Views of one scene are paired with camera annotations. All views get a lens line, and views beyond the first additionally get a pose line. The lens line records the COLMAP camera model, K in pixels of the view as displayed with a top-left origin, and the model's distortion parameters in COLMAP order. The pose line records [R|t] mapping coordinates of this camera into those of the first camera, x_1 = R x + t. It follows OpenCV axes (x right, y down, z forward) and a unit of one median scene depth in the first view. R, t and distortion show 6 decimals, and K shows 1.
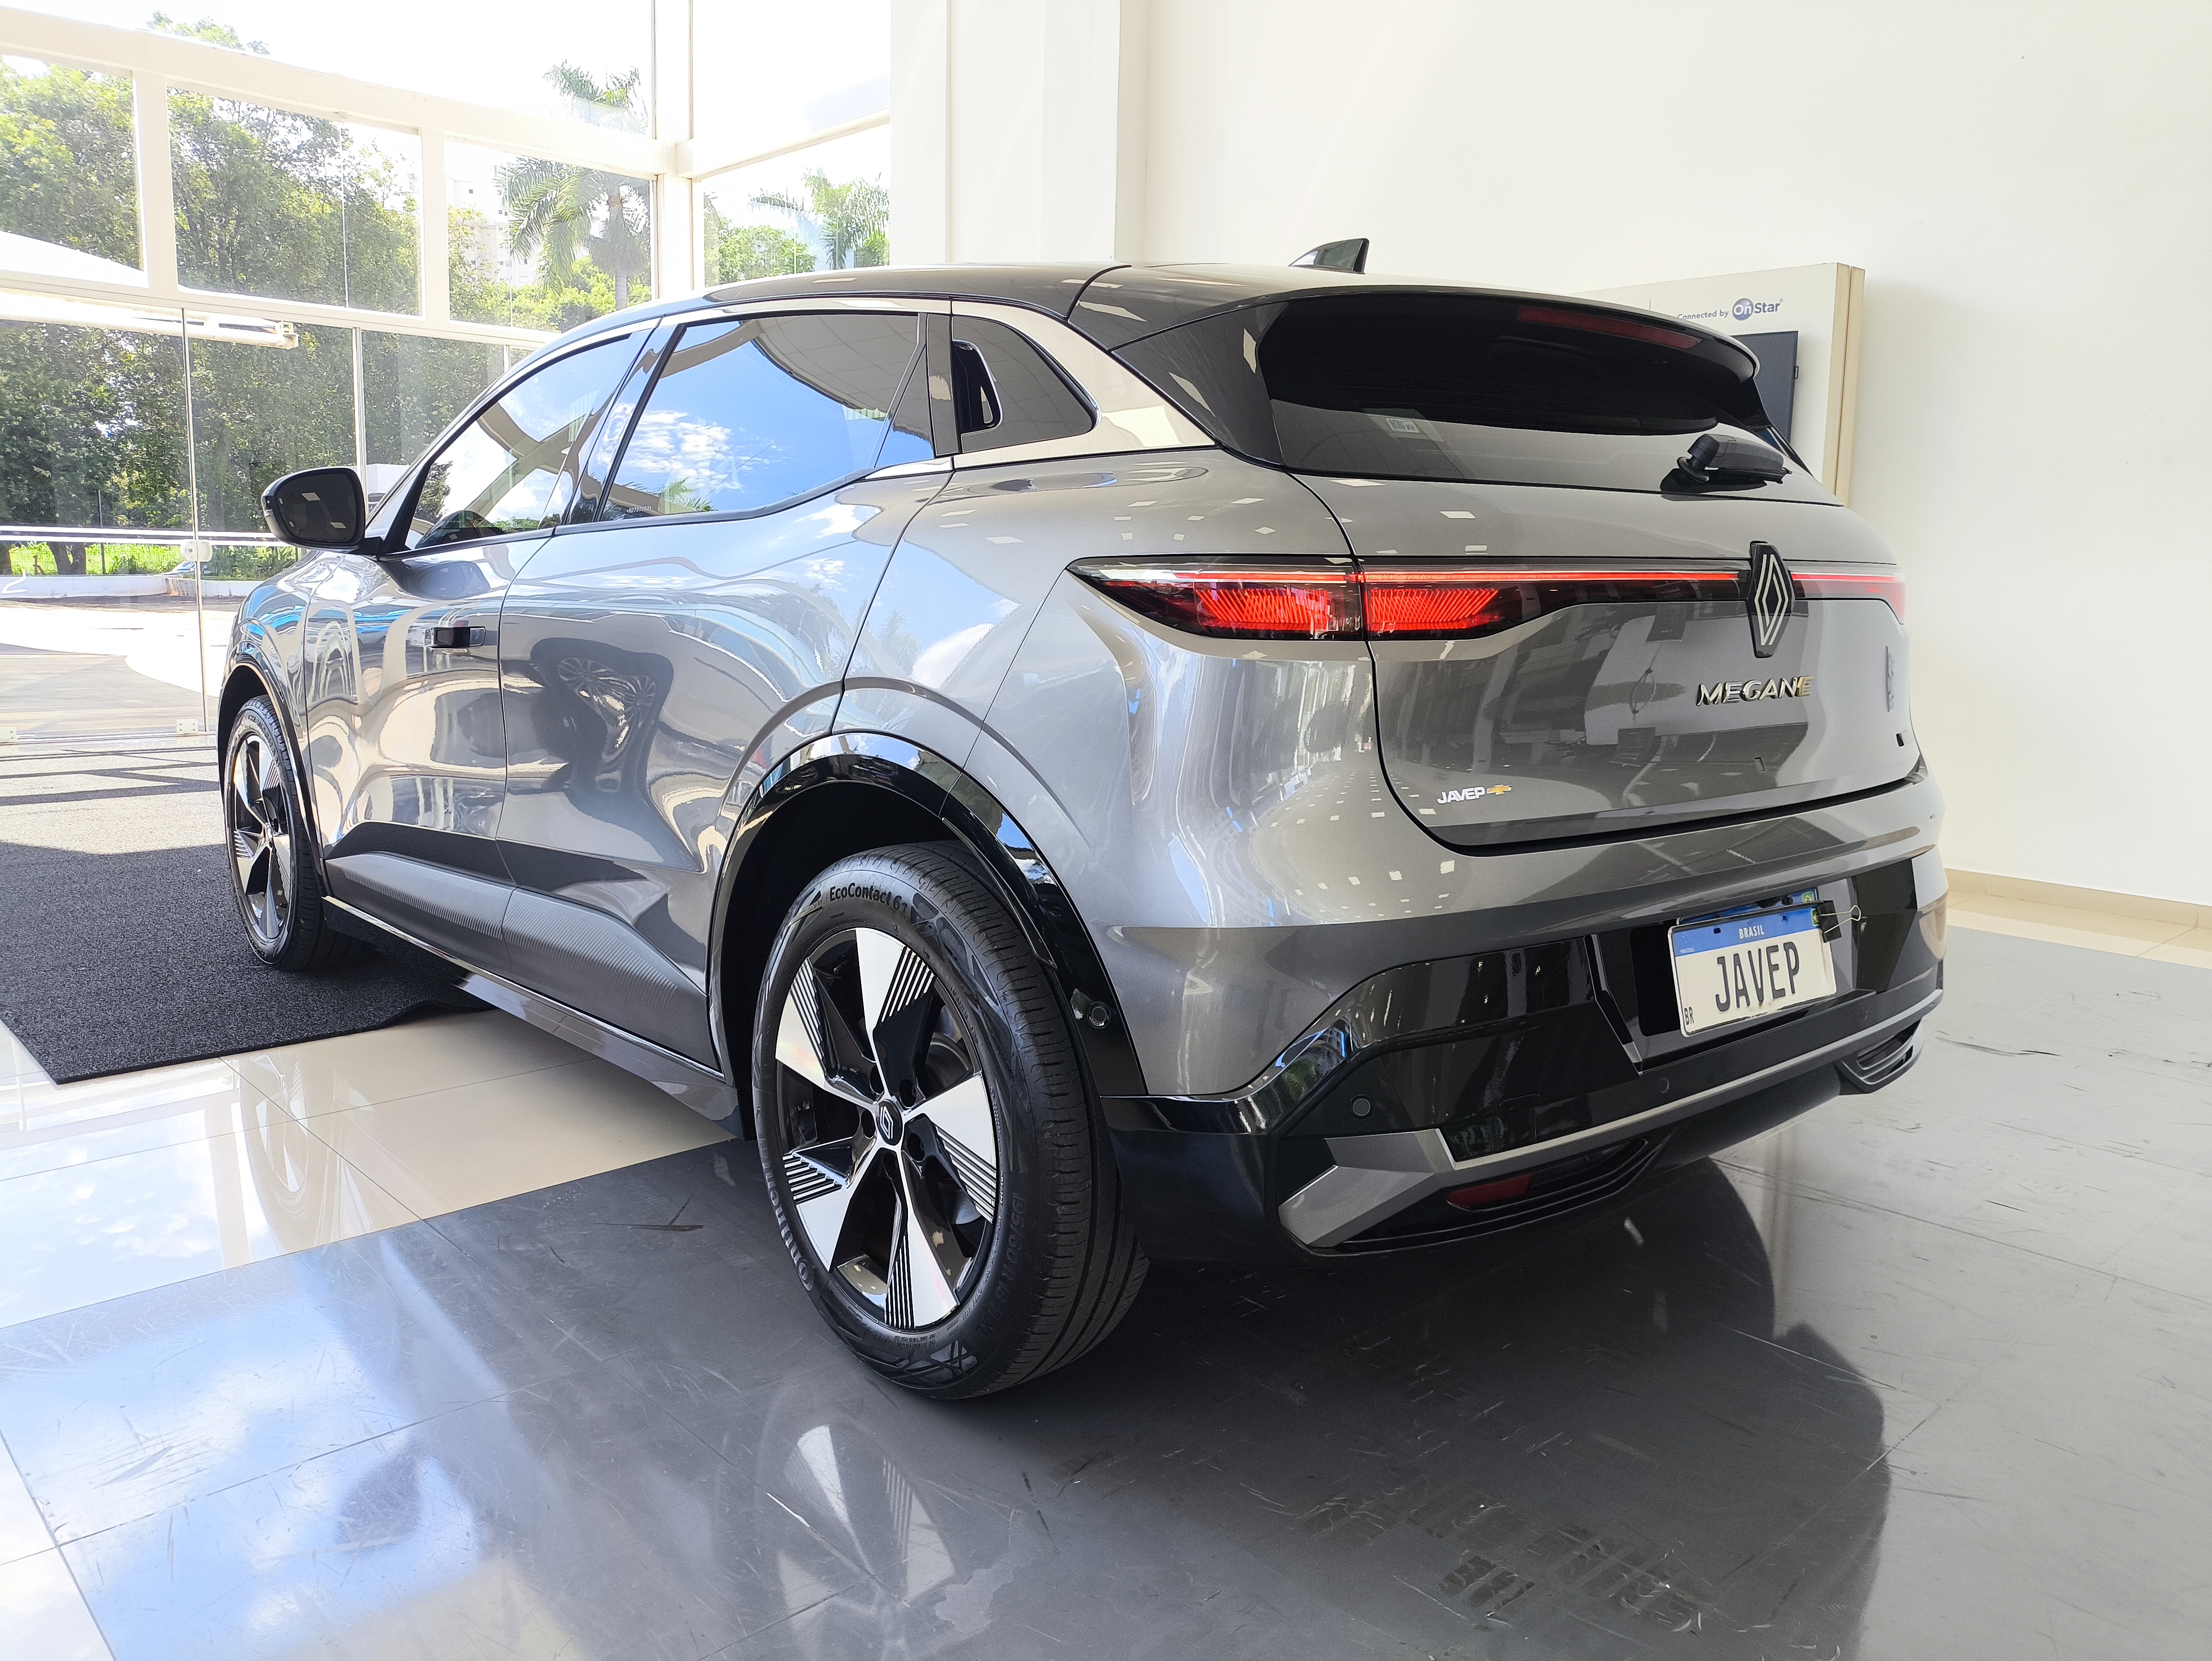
lens RADIAL K [[1610.9, 0, 1106.0], [0, 1610.9, 830.5], [0, 0, 1]] dist [-0.059136, 0.000080]
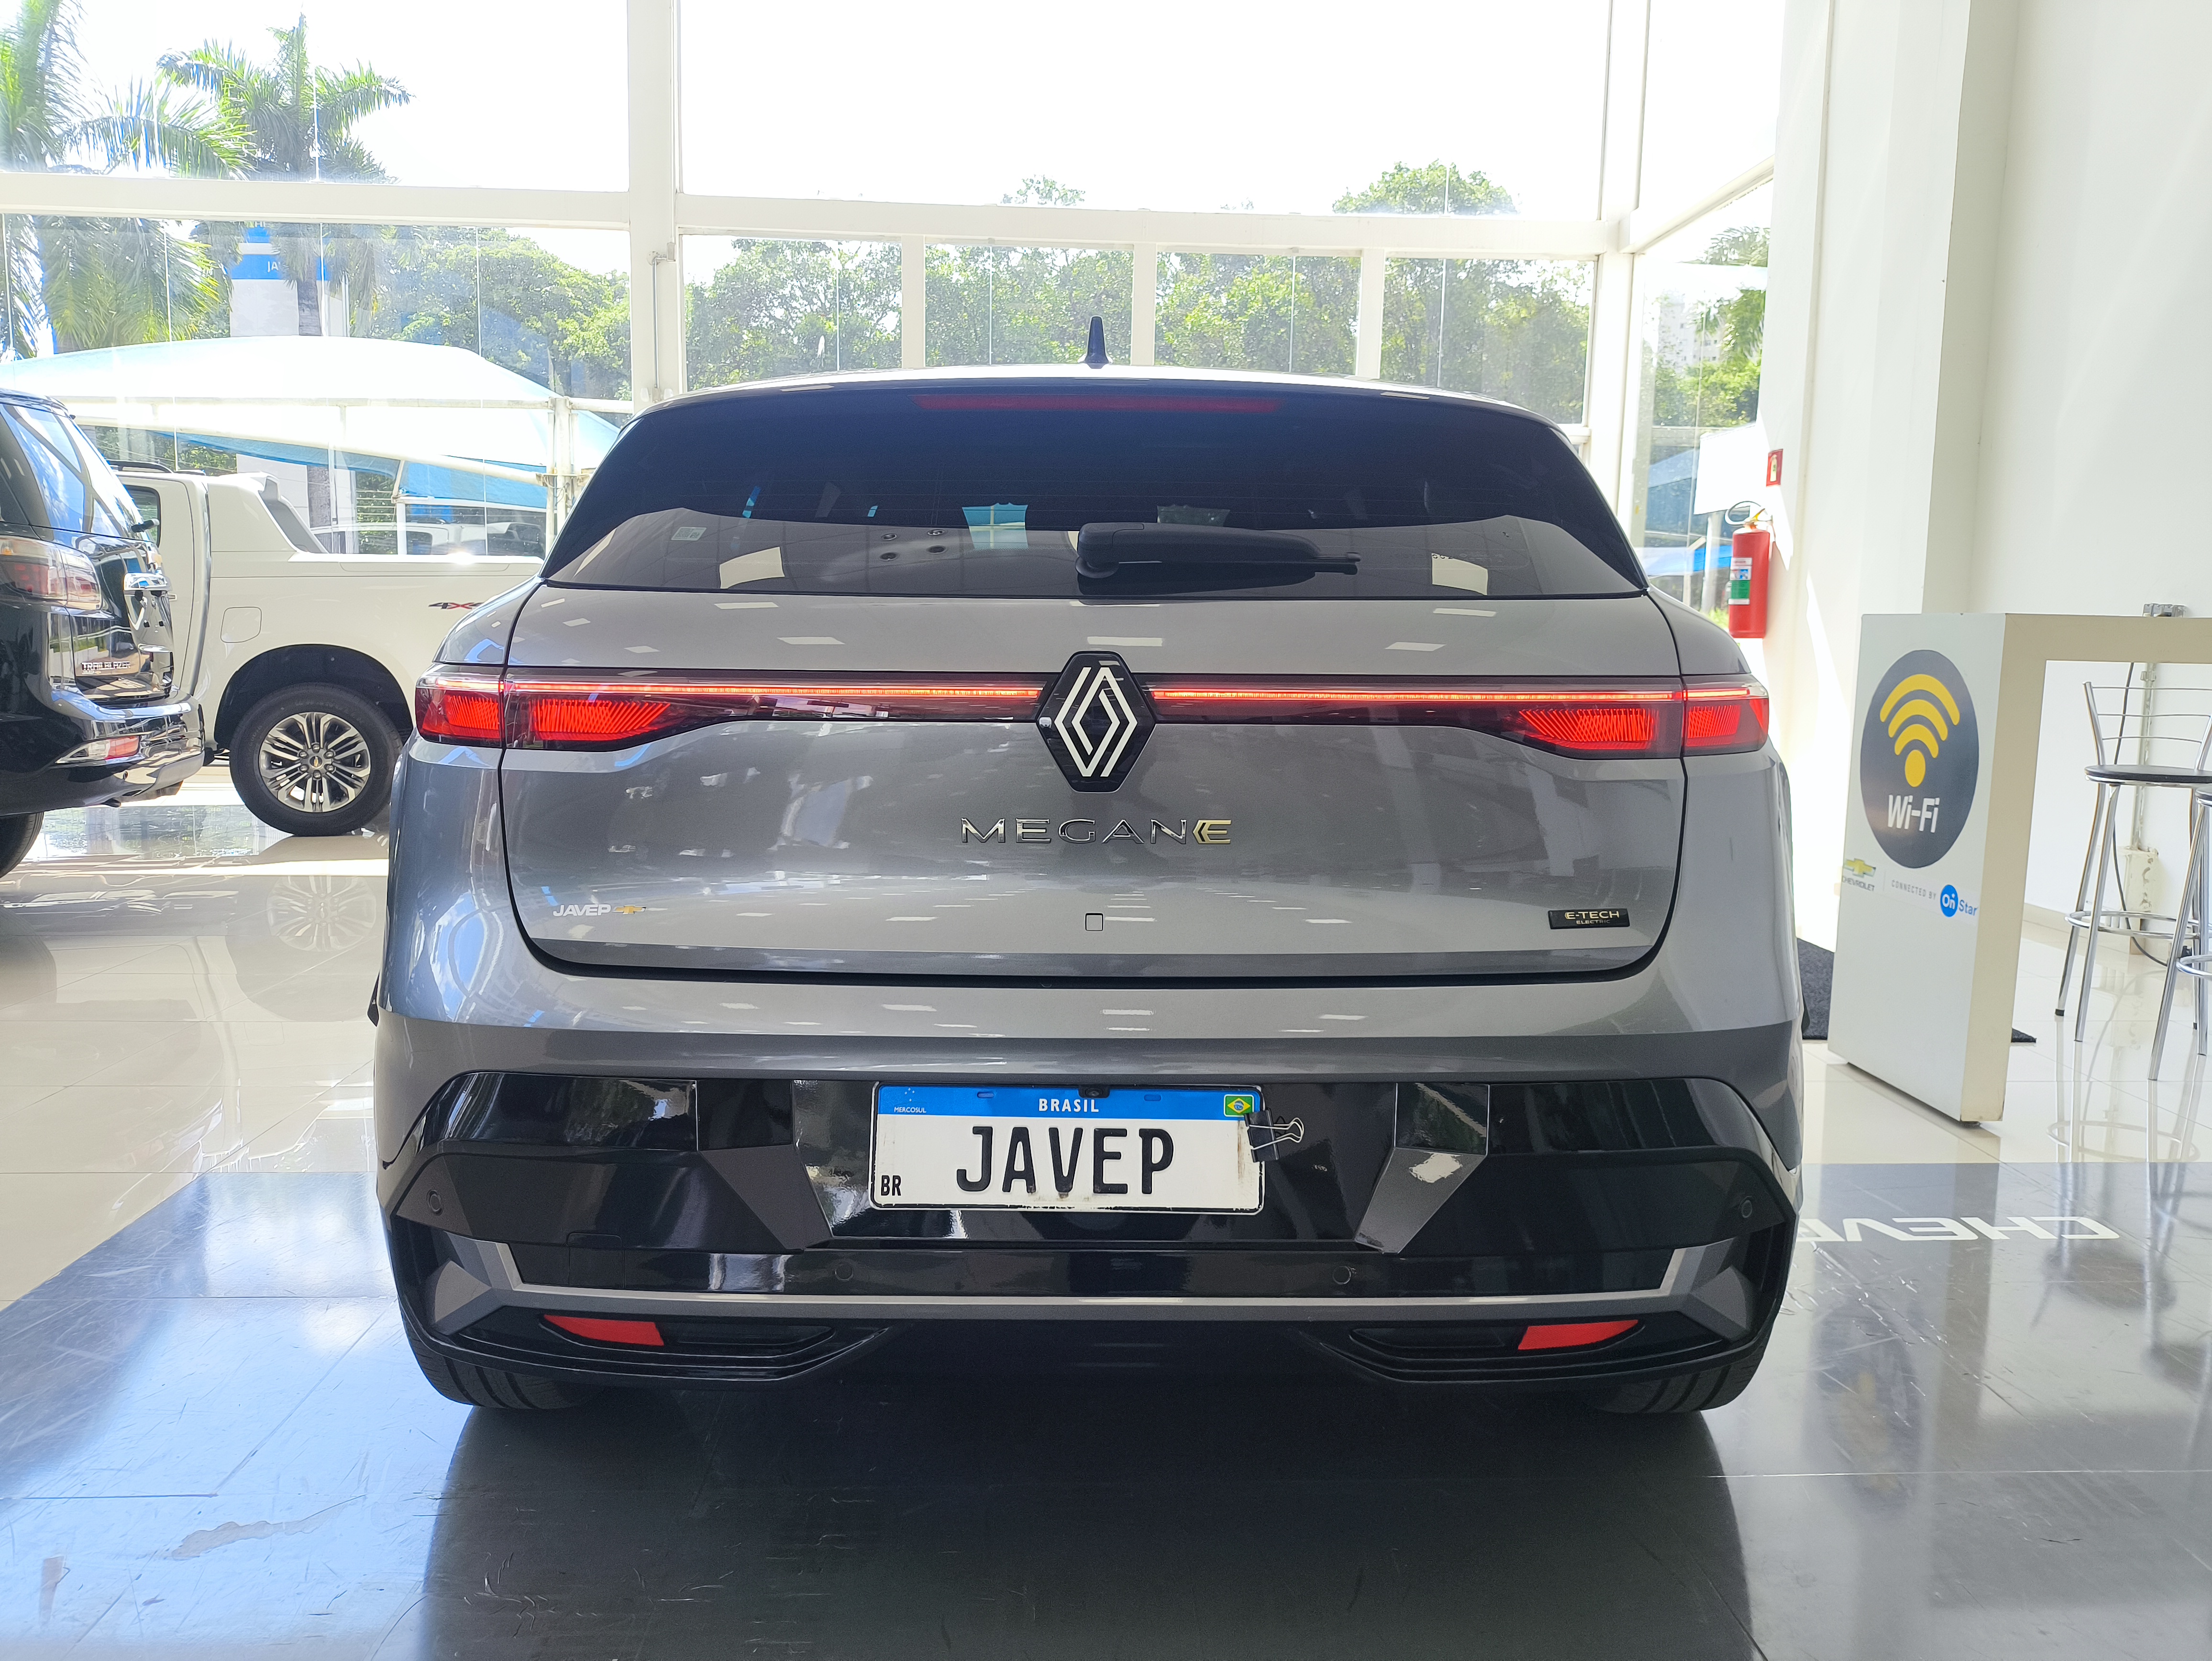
lens RADIAL K [[1610.9, 0, 1106.0], [0, 1610.9, 830.5], [0, 0, 1]] dist [-0.059136, 0.000080]
pose [[0.769626, 0.039601, -0.637266, 0.932789], [-0.068483, 0.997437, -0.020724, -0.061254], [0.634812, 0.059592, 0.770365, 0.364272]]
